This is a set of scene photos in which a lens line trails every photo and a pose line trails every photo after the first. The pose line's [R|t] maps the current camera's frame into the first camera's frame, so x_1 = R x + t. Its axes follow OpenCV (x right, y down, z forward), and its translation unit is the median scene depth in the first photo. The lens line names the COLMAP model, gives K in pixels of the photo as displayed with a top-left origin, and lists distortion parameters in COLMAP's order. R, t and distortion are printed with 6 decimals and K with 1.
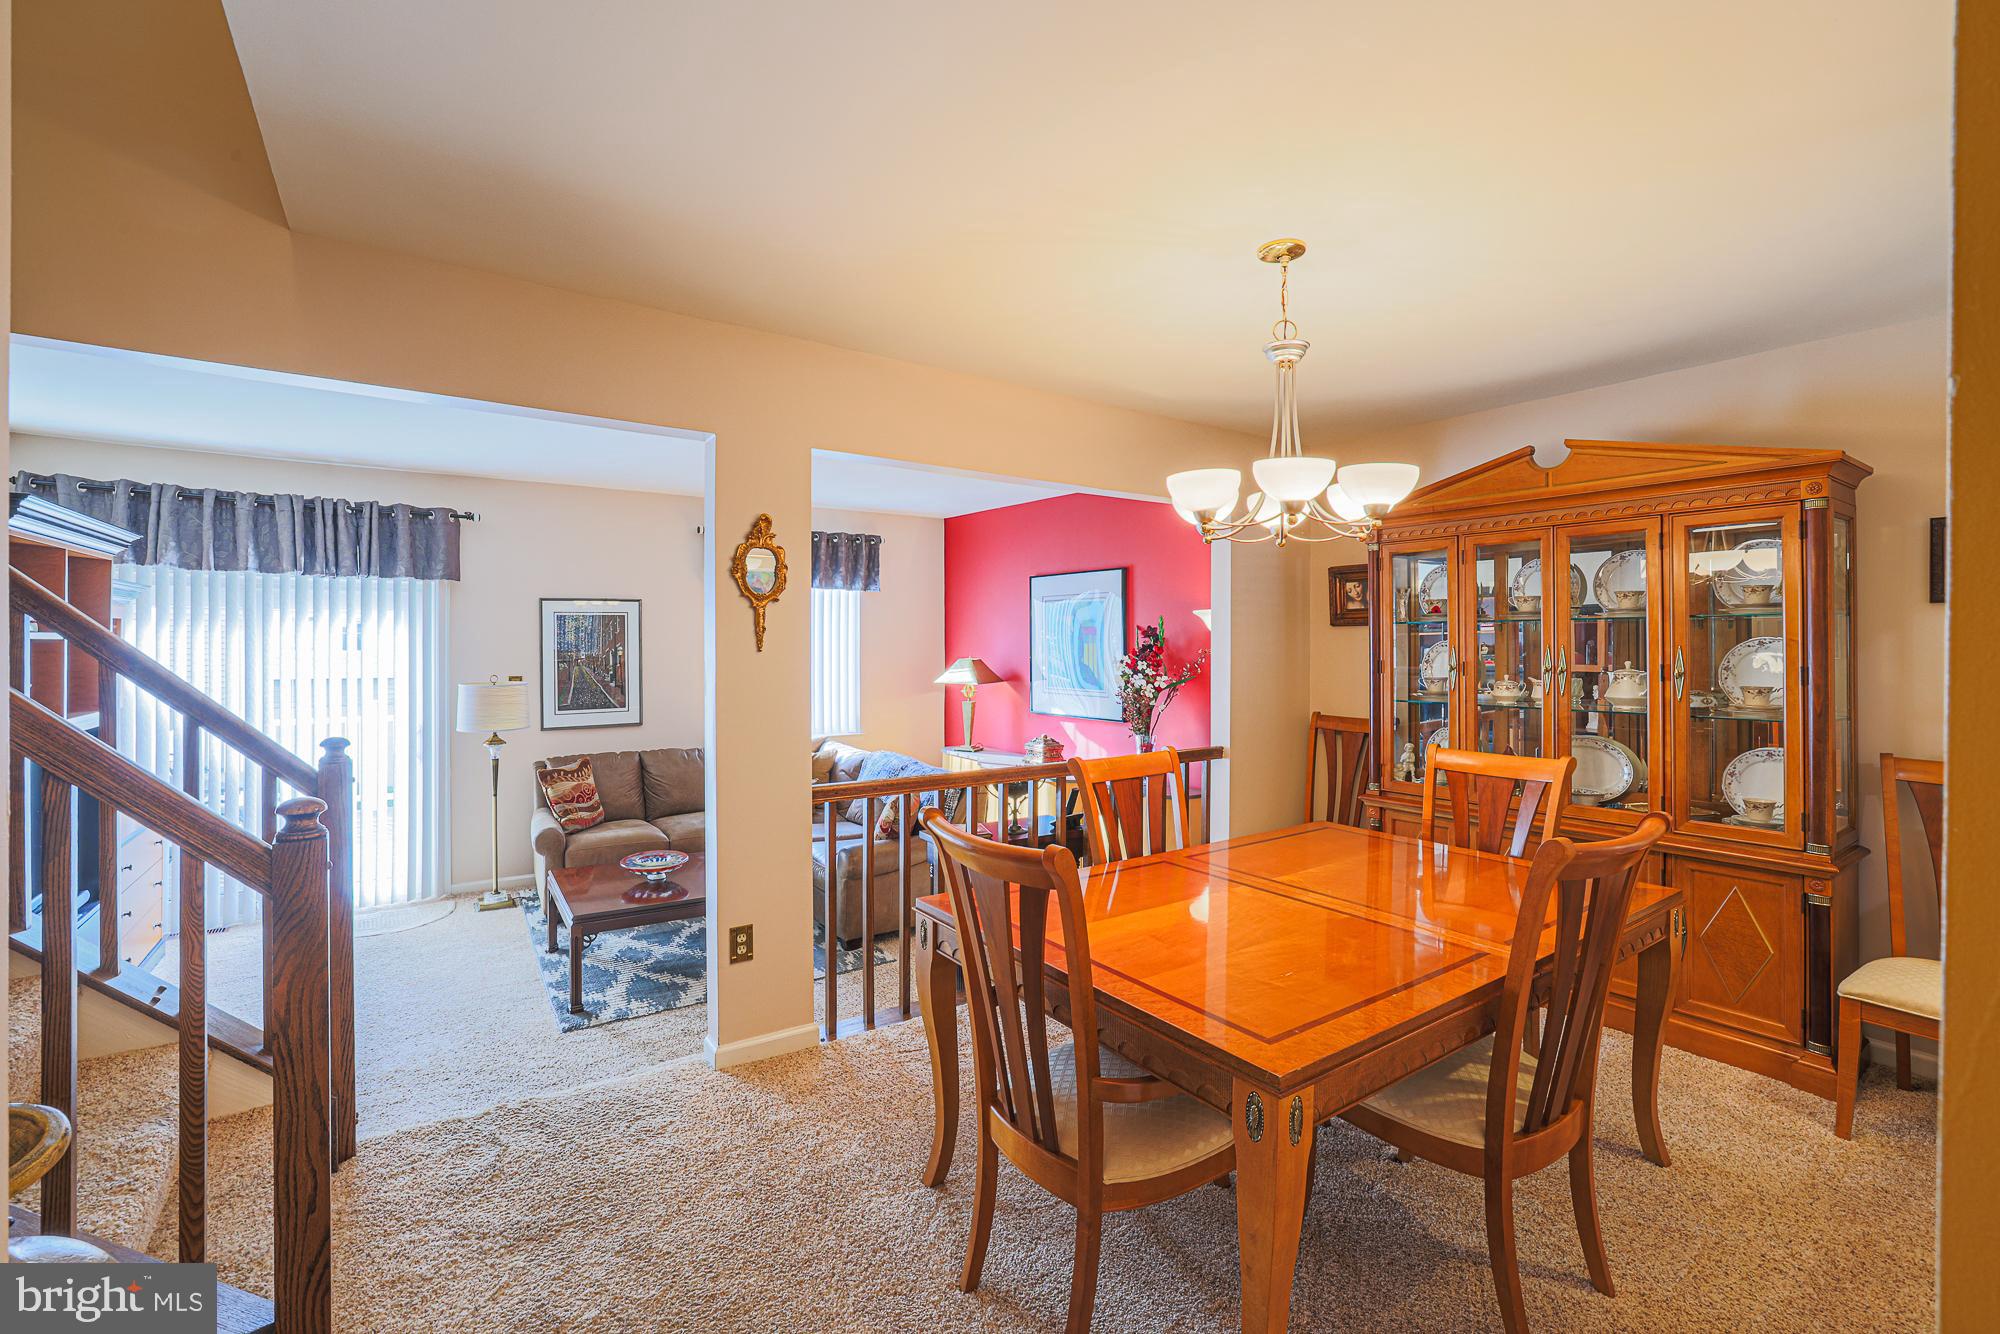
lens RADIAL K [[871.1, 0, 985.7], [0, 871.1, 643.0], [0, 0, 1]] dist [-0.042012, 0.014662]
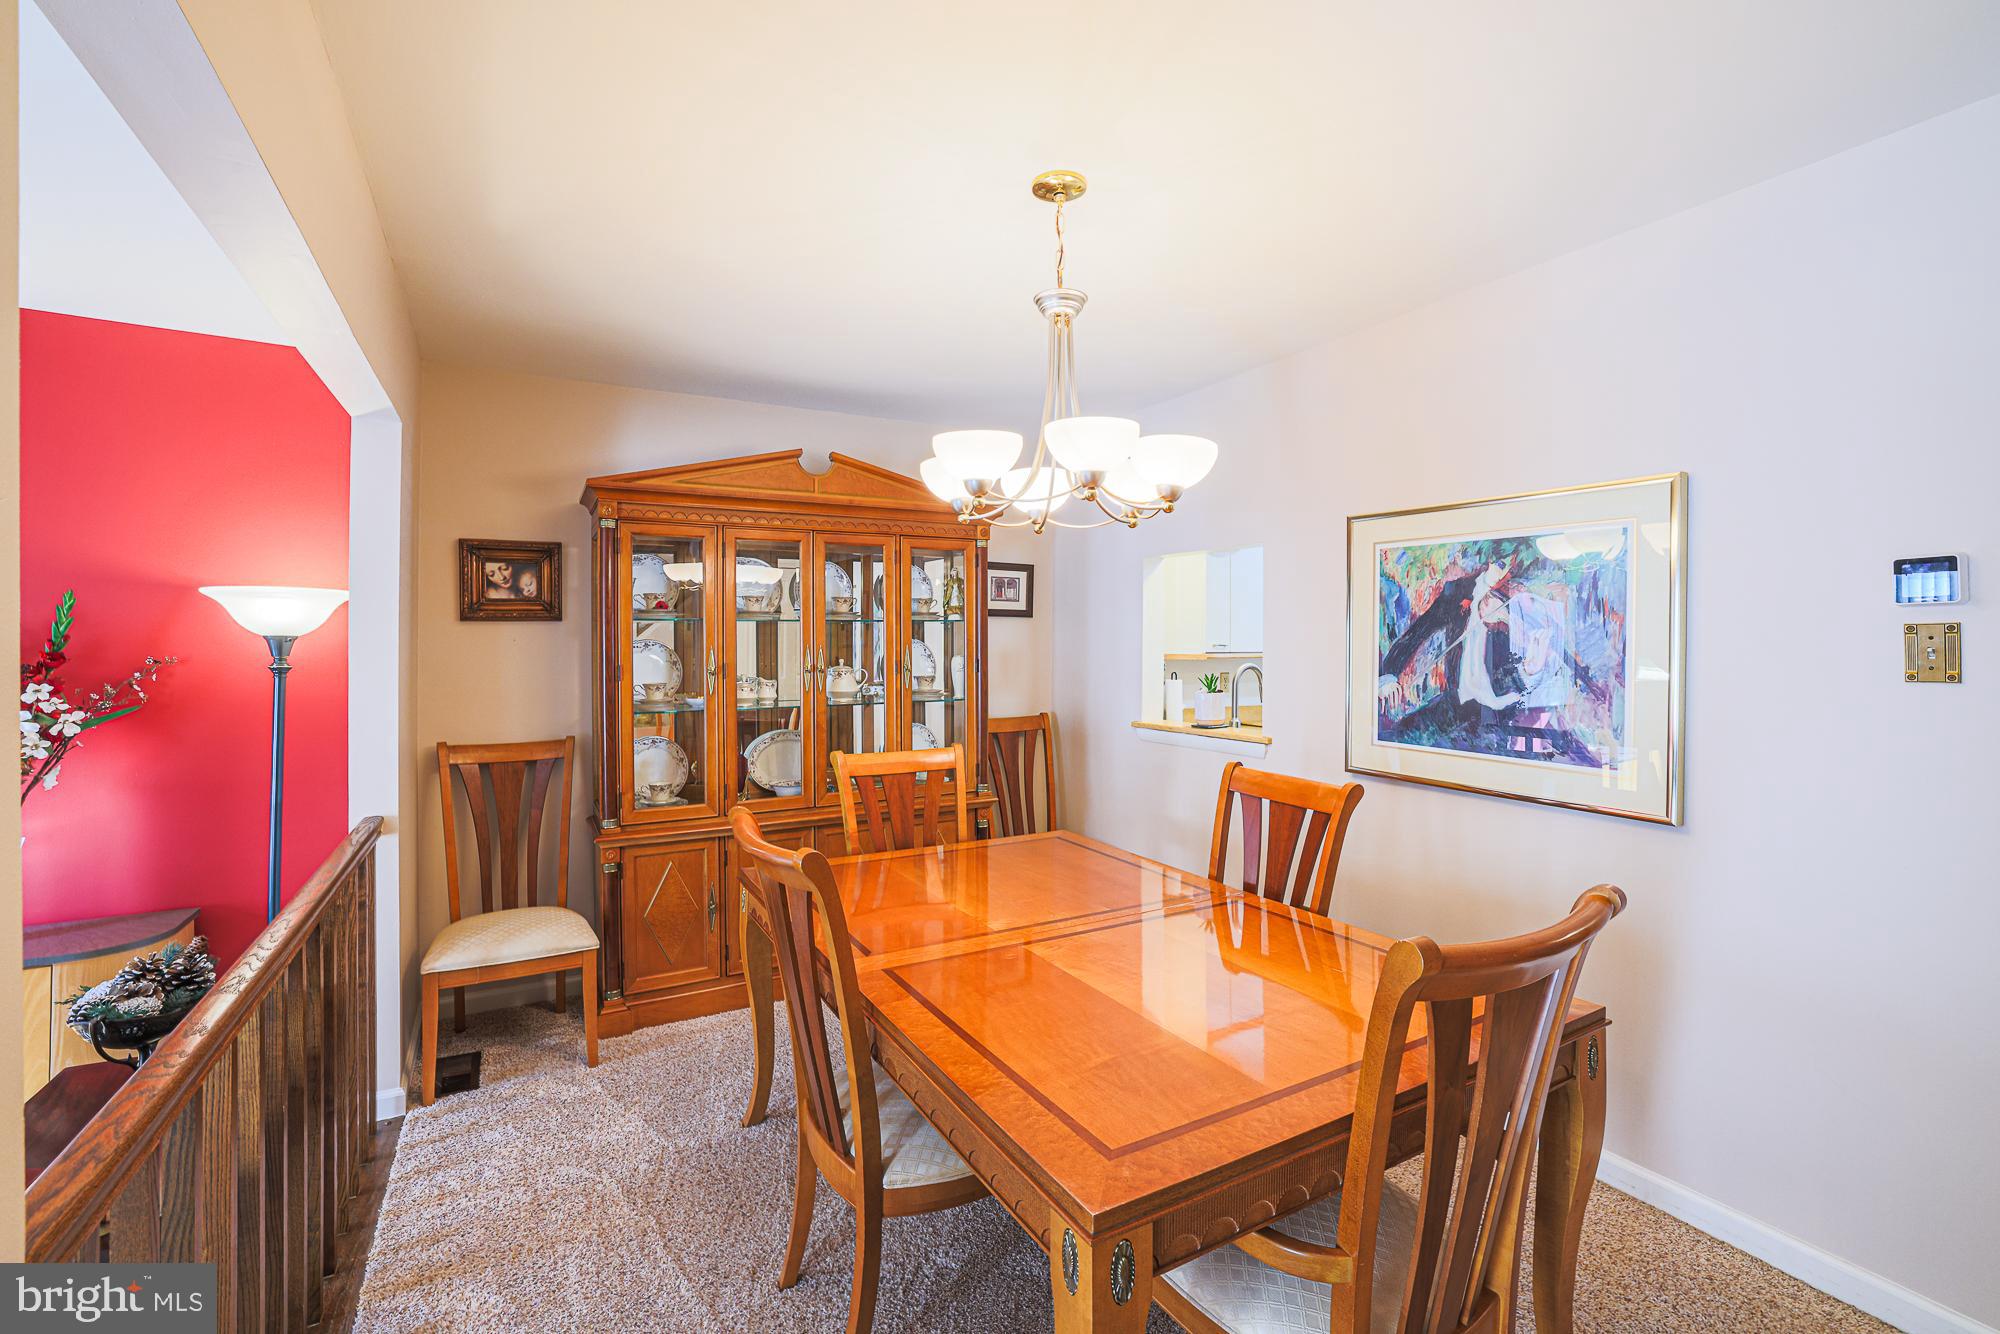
lens RADIAL K [[871.1, 0, 966.8], [0, 871.1, 641.9], [0, 0, 1]] dist [-0.042012, 0.014662]
pose [[0.097053, 0.003492, 0.995273, -0.220707], [0.004752, 0.999981, -0.003972, 0.002496], [-0.995268, 0.005115, 0.097034, 0.420108]]
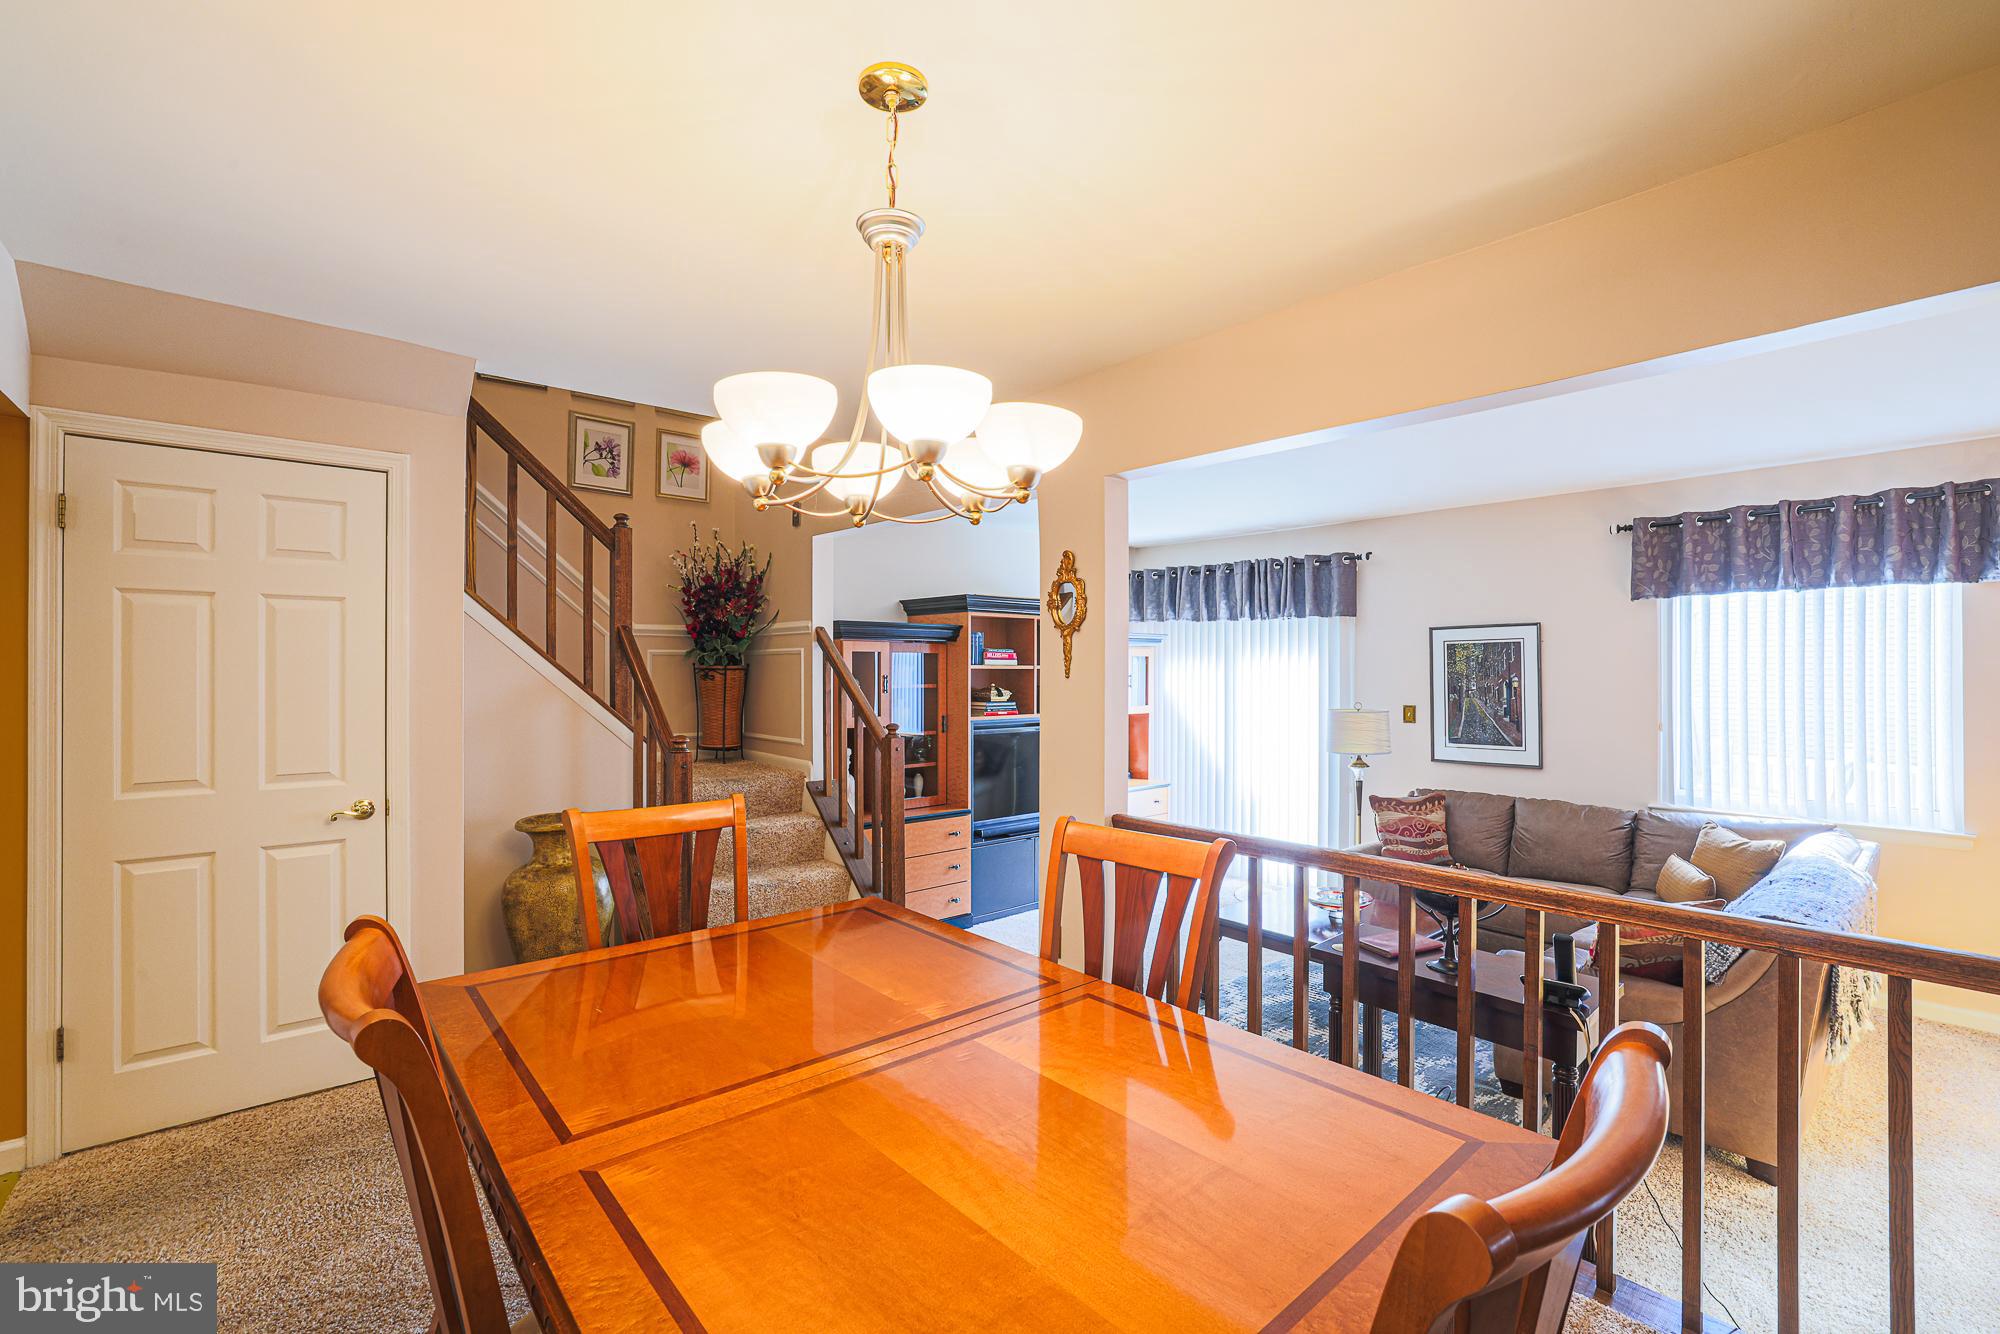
lens RADIAL K [[871.1, 0, 990.8], [0, 871.1, 663.3], [0, 0, 1]] dist [-0.042012, 0.014662]
pose [[0.117159, -0.009744, -0.993065, 0.439476], [-0.004444, 0.999937, -0.010336, 0.001822], [0.993103, 0.005624, 0.117109, 0.417259]]
